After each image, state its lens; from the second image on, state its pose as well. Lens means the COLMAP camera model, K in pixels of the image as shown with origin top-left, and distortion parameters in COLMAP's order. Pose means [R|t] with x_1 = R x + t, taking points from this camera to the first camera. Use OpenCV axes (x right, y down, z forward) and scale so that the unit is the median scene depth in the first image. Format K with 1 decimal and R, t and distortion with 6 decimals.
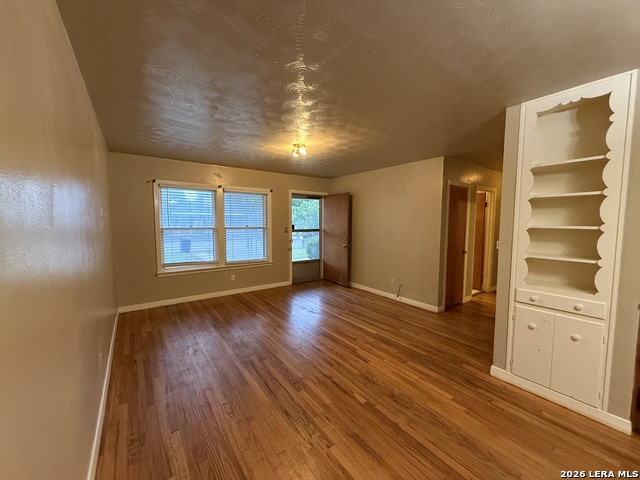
lens RADIAL K [[254.9, 0, 318.2], [0, 254.9, 240.8], [0, 0, 1]] dist [0.000063, 0.000208]
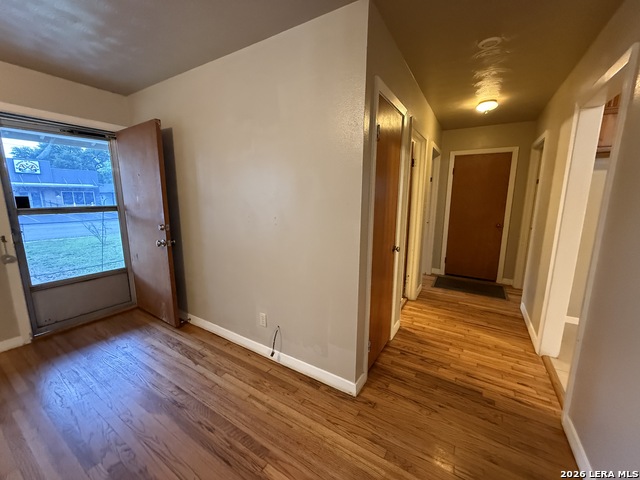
lens RADIAL K [[254.9, 0, 318.2], [0, 254.9, 240.8], [0, 0, 1]] dist [0.000063, 0.000208]
pose [[0.924890, -0.064041, 0.374802, 0.257582], [0.026823, 0.994248, 0.103691, -0.032235], [-0.379287, -0.085849, 0.921288, 0.634179]]
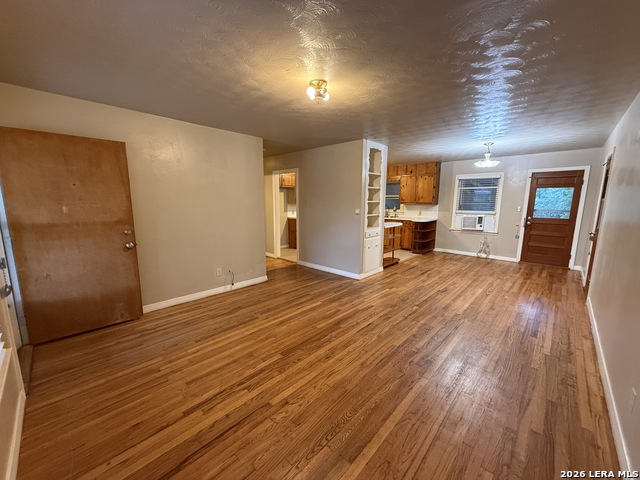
lens RADIAL K [[254.9, 0, 318.2], [0, 254.9, 240.8], [0, 0, 1]] dist [0.000063, 0.000208]
pose [[-0.178718, -0.162560, 0.970378, -0.636127], [0.072289, 0.981422, 0.177724, -0.074222], [-0.981241, 0.101910, -0.163646, 0.935688]]
